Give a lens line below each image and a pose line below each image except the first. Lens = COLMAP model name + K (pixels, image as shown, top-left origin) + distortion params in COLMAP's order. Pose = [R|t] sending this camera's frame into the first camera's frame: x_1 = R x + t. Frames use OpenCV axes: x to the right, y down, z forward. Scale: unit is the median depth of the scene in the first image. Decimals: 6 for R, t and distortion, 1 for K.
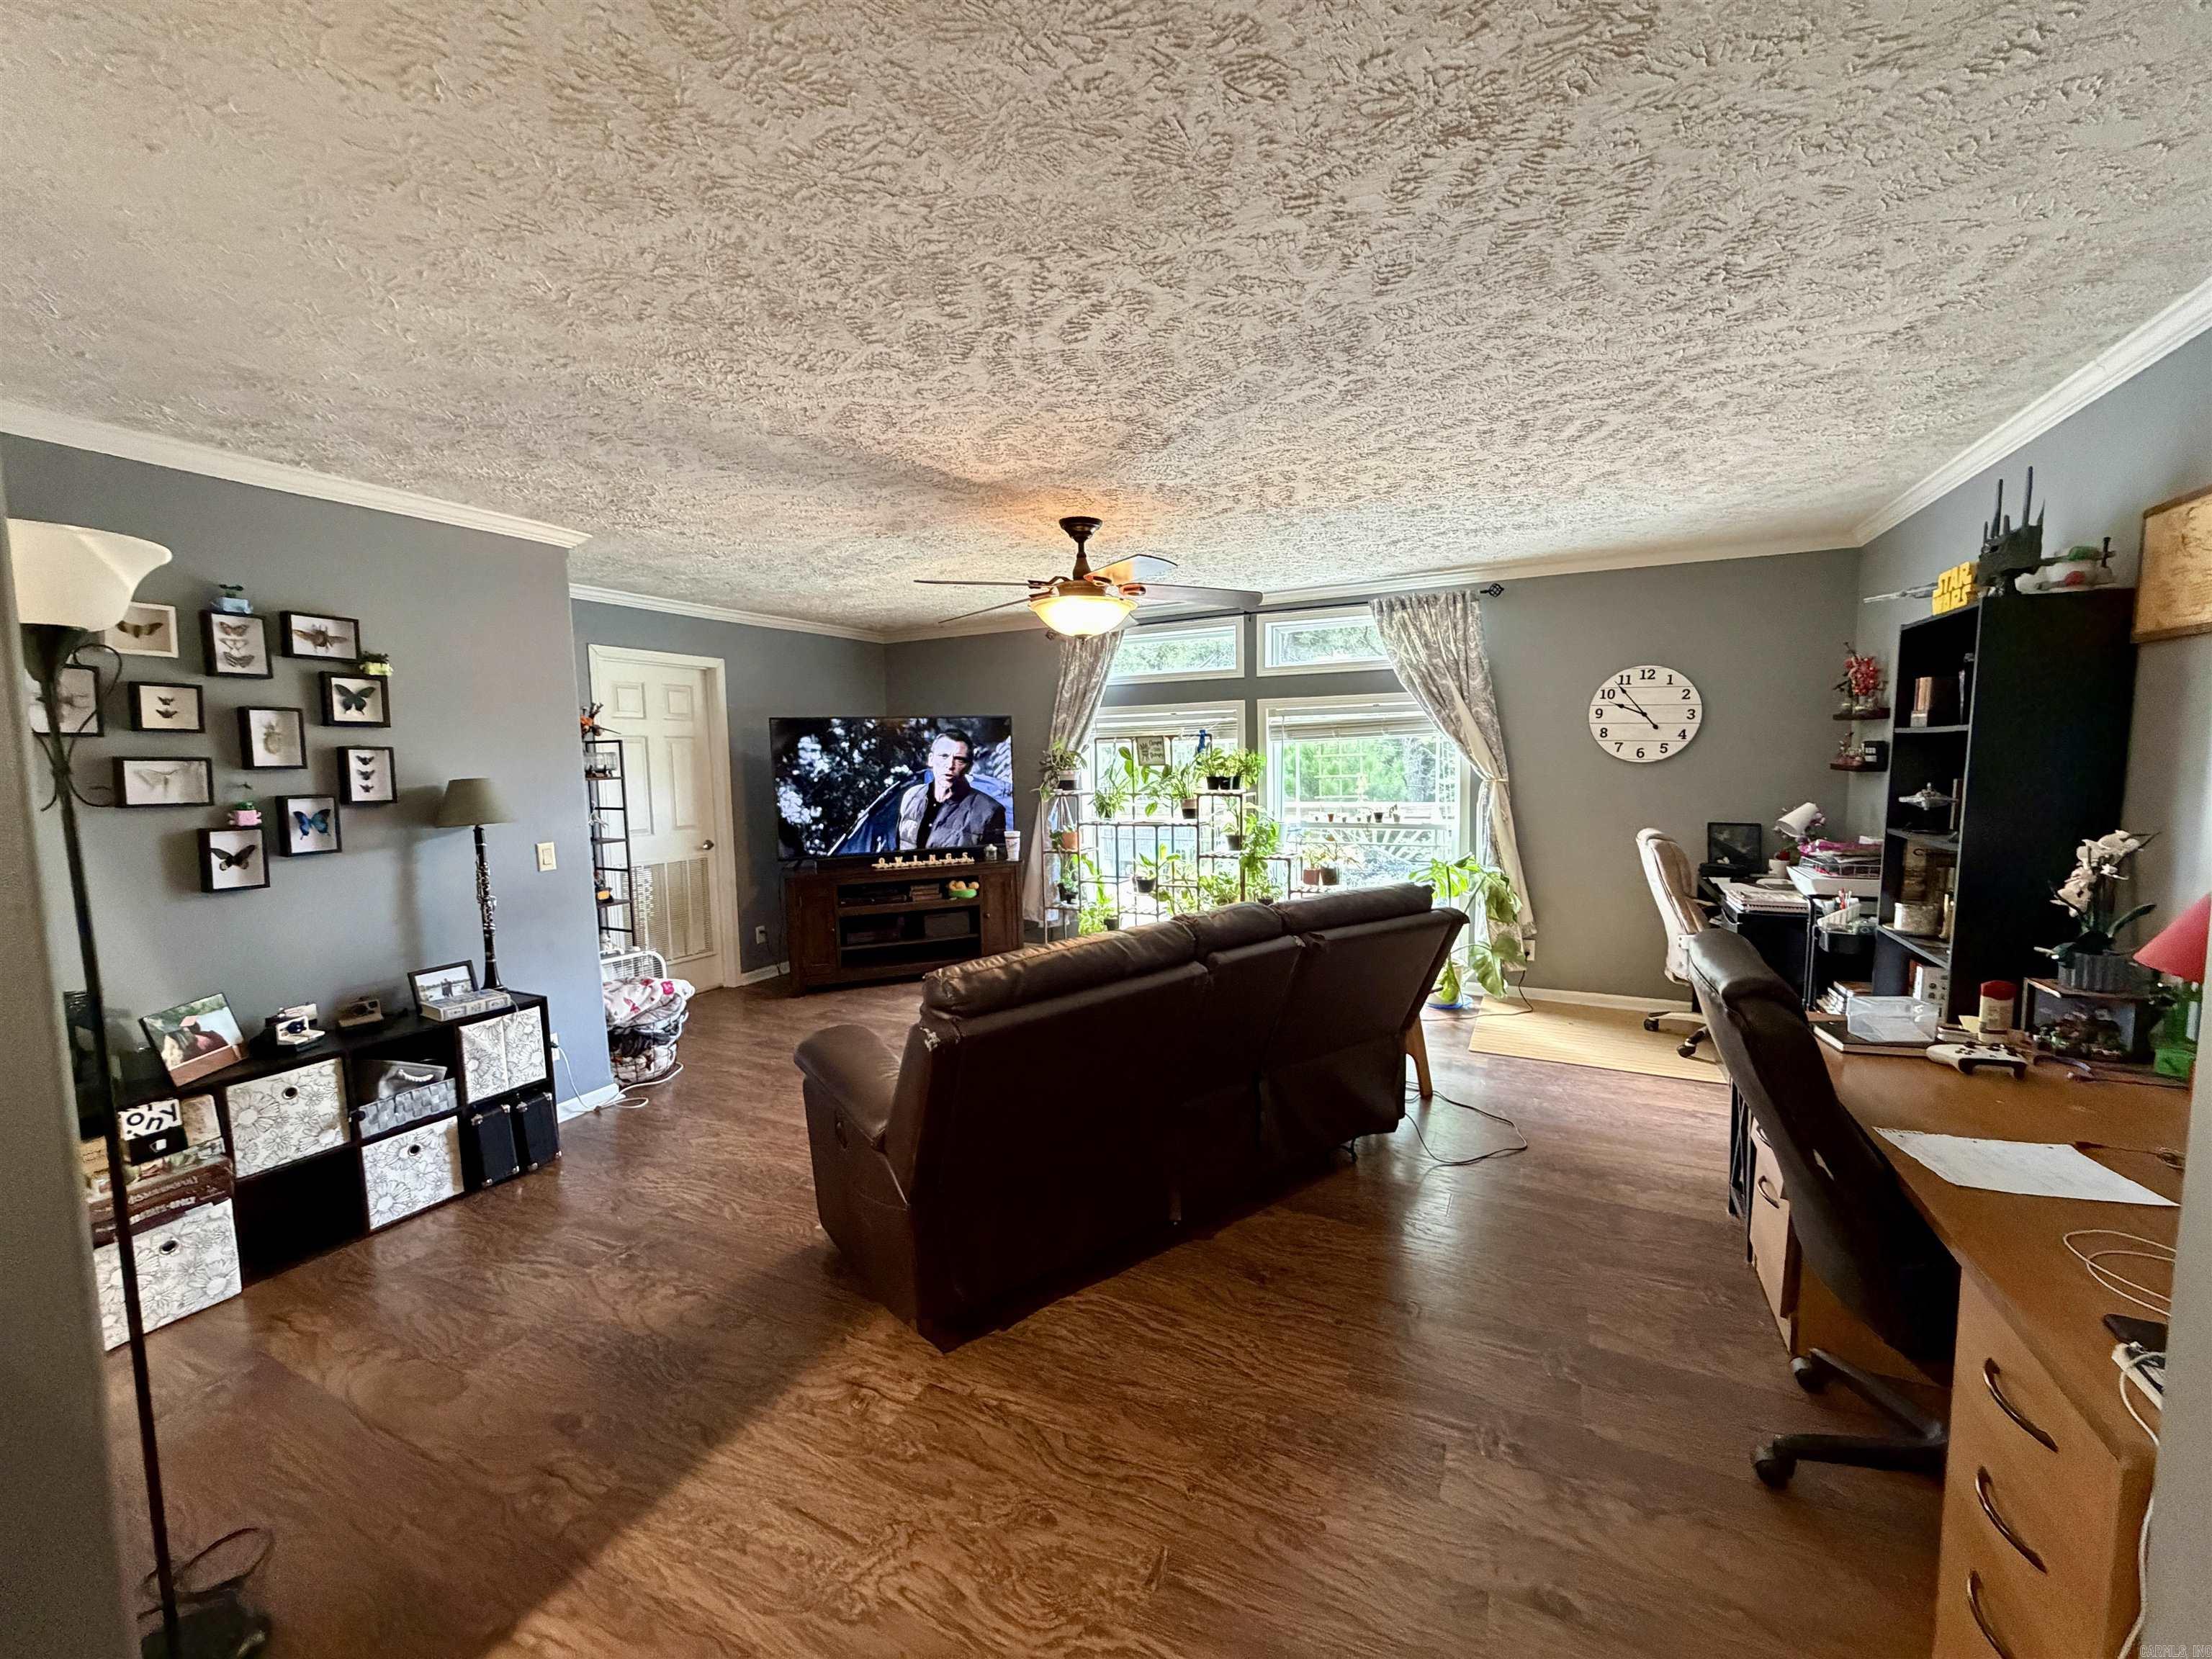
lens RADIAL K [[880.9, 0, 1103.7], [0, 880.9, 830.1], [0, 0, 1]] dist [-0.001869, 0.000125]
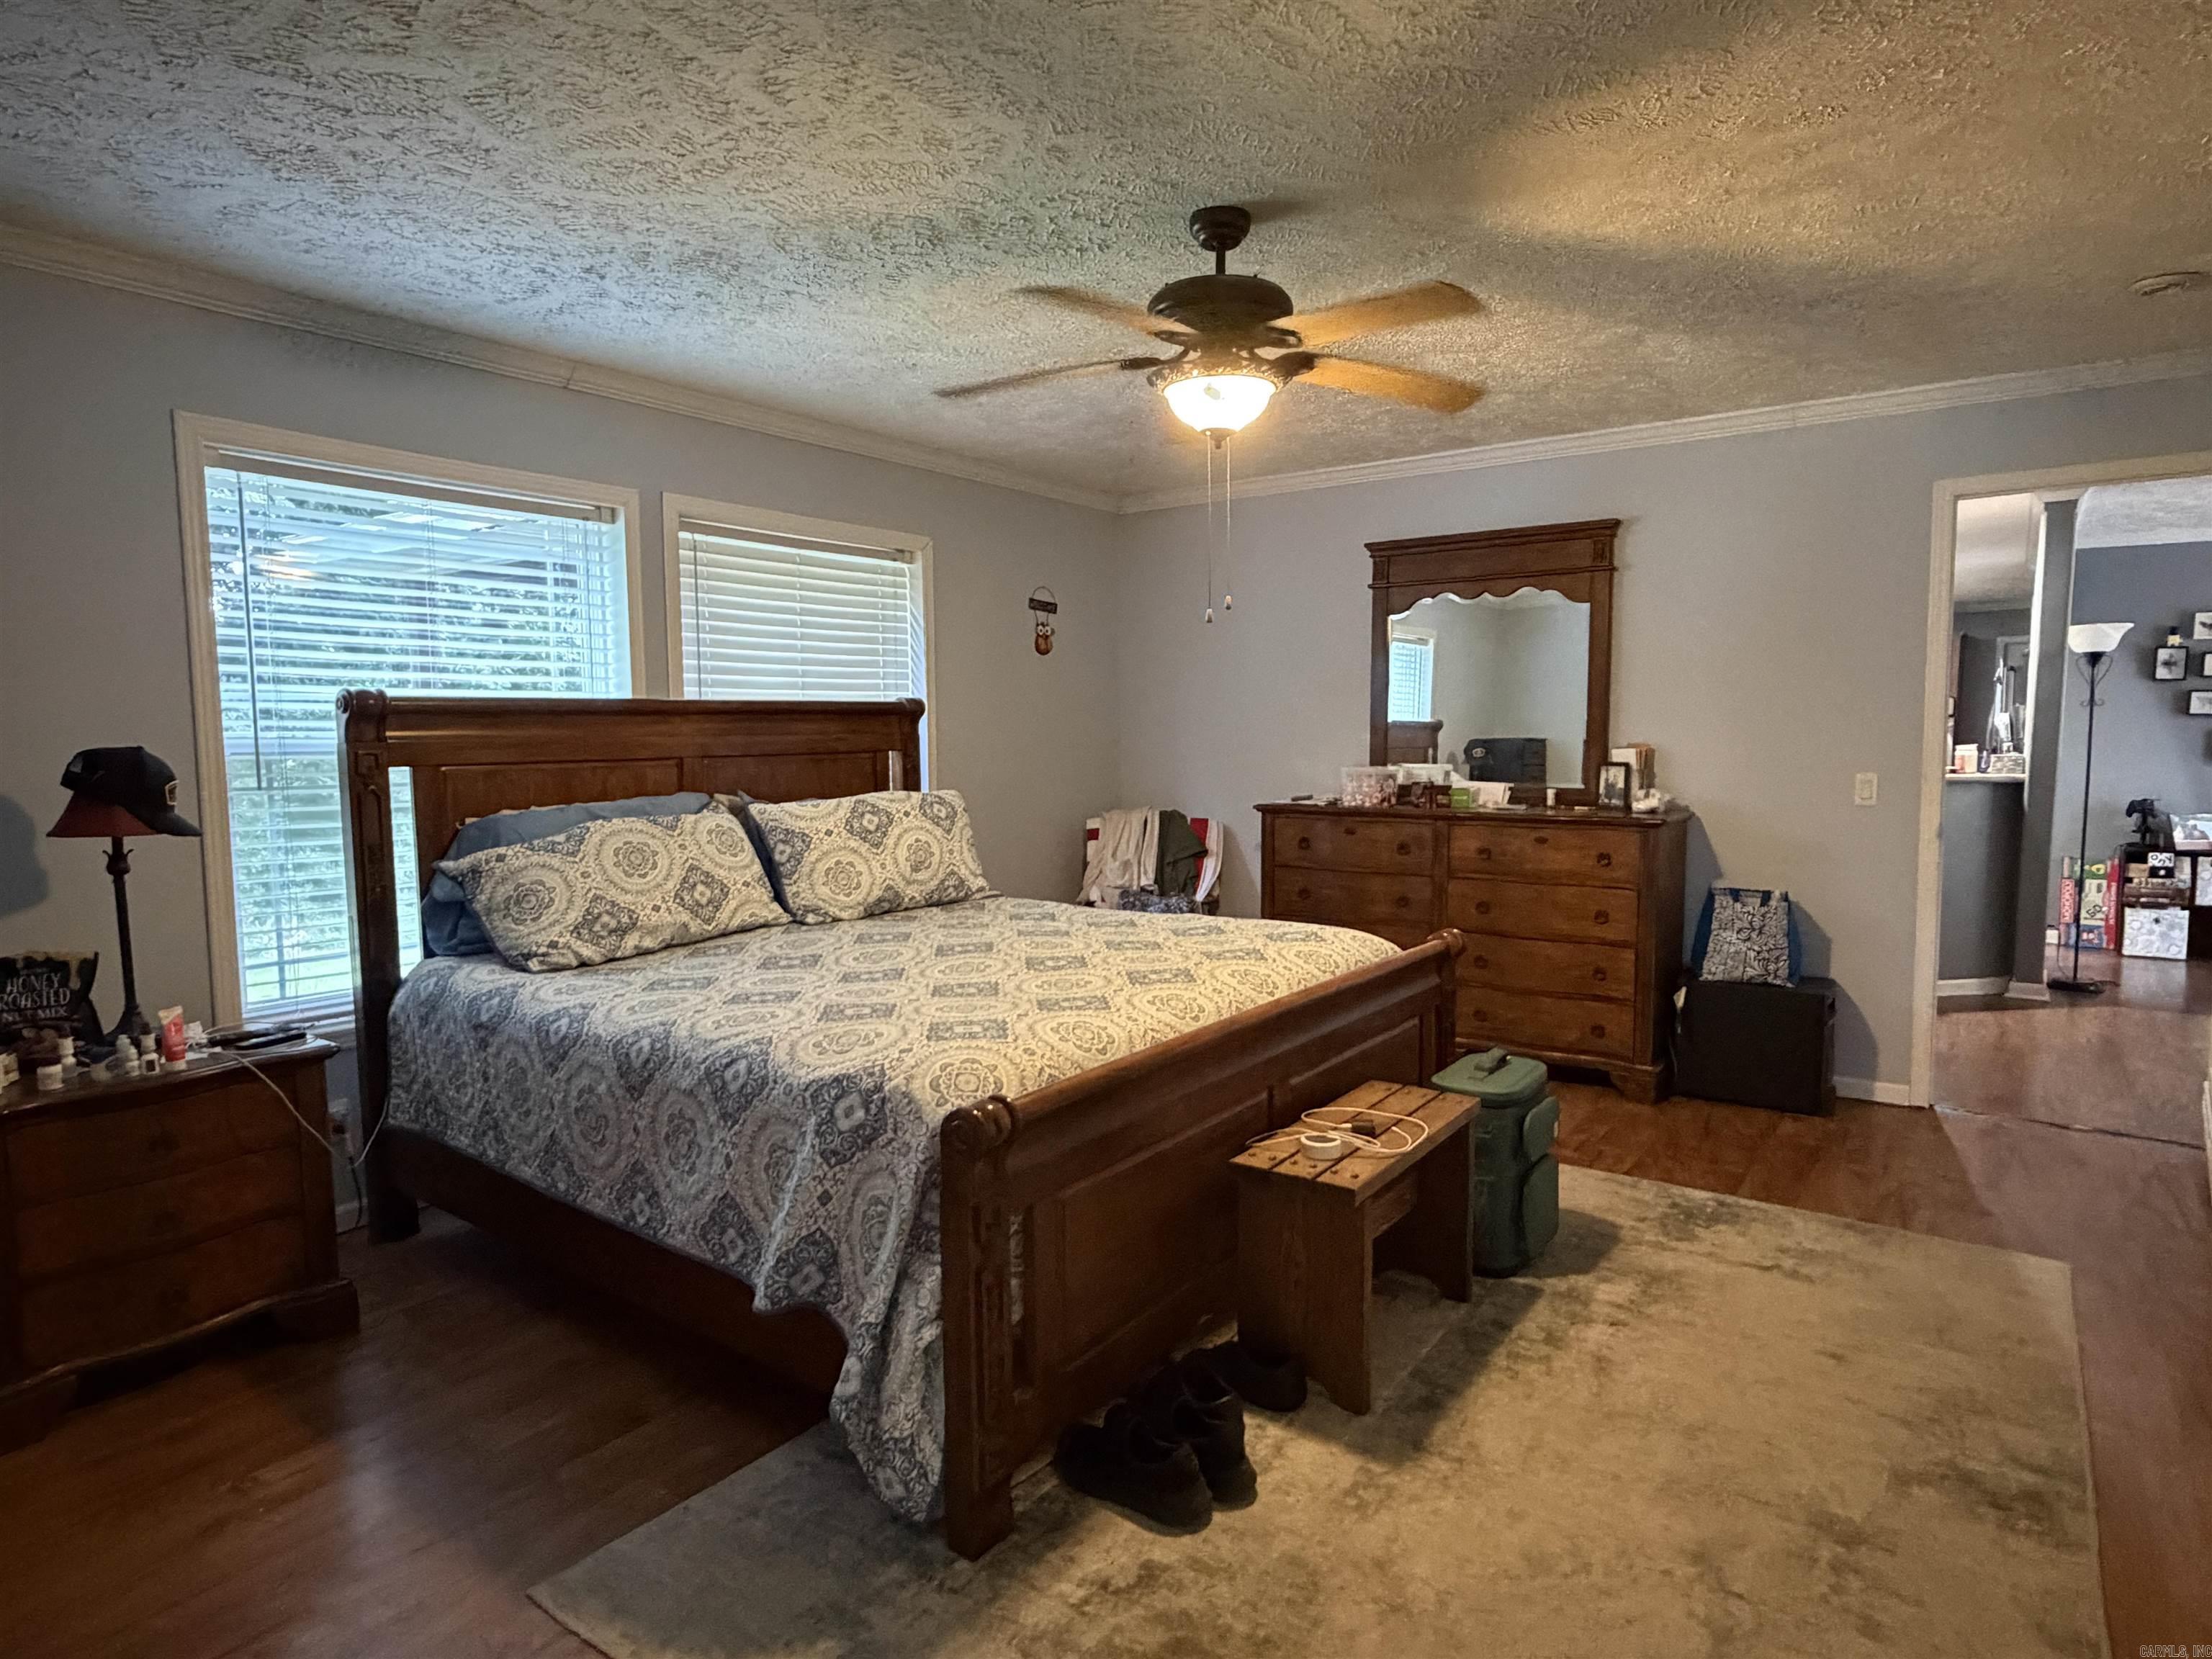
lens RADIAL K [[1246.3, 0, 1105.2], [0, 1246.3, 839.2], [0, 0, 1]] dist [0.005556, -0.000301]
pose [[-0.162676, 0.112542, -0.980240, 1.111841], [-0.074546, 0.989232, 0.125946, 0.041907], [0.983860, 0.093561, -0.152535, -0.513893]]
